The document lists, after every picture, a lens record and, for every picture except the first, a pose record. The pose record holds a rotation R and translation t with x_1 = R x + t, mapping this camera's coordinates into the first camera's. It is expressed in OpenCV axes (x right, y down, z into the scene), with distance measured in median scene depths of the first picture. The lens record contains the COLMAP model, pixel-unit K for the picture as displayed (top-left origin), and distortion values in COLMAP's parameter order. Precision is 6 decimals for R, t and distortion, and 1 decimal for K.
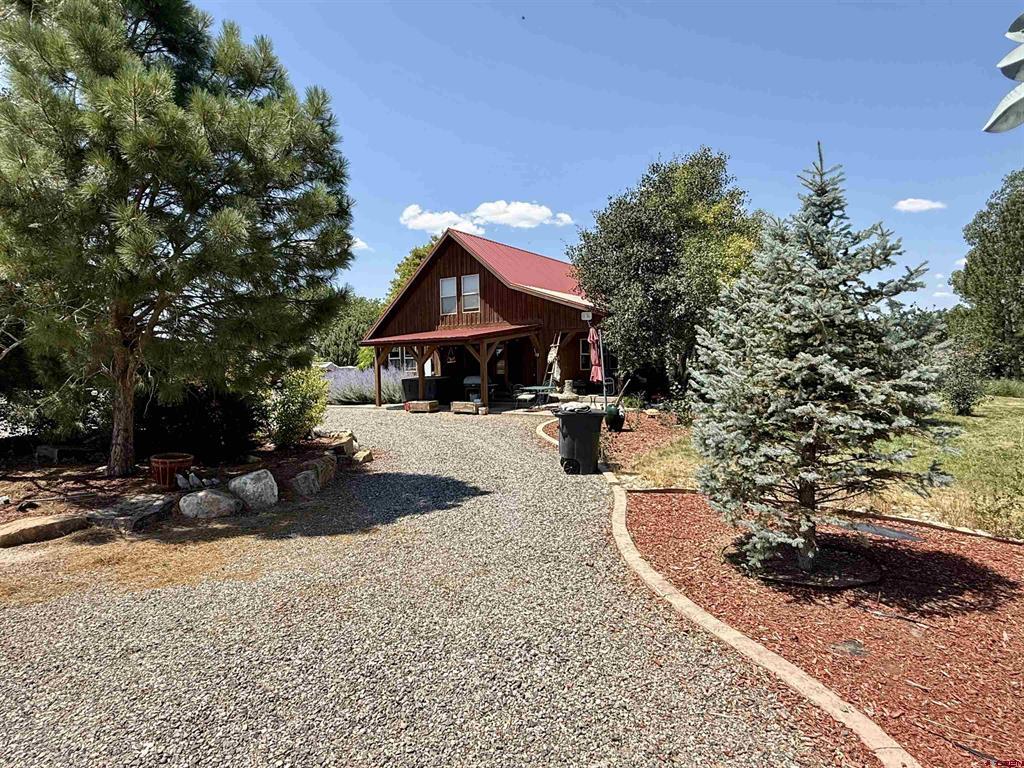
lens RADIAL K [[563.7, 0, 511.8], [0, 563.7, 384.6], [0, 0, 1]] dist [0.004354, -0.000529]
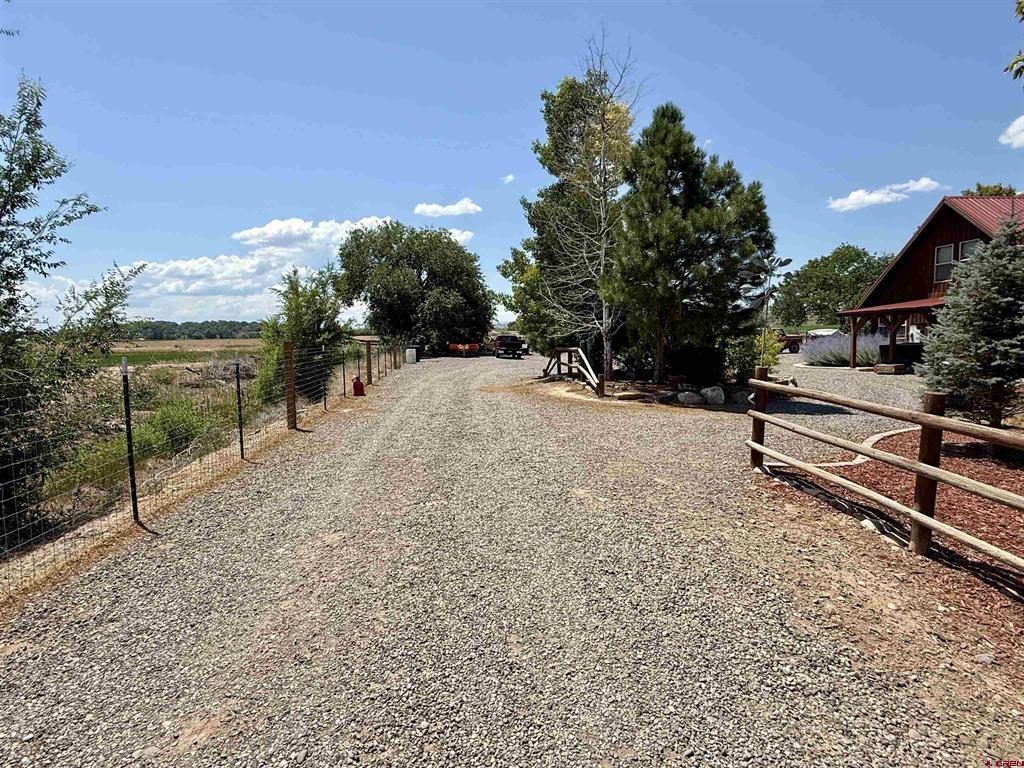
lens RADIAL K [[563.7, 0, 511.2], [0, 563.7, 386.6], [0, 0, 1]] dist [0.004354, -0.000529]
pose [[0.630383, 0.065982, -0.773475, 0.640378], [-0.020353, 0.997444, 0.068499, 0.031721], [0.776017, -0.027438, 0.630115, -0.815262]]
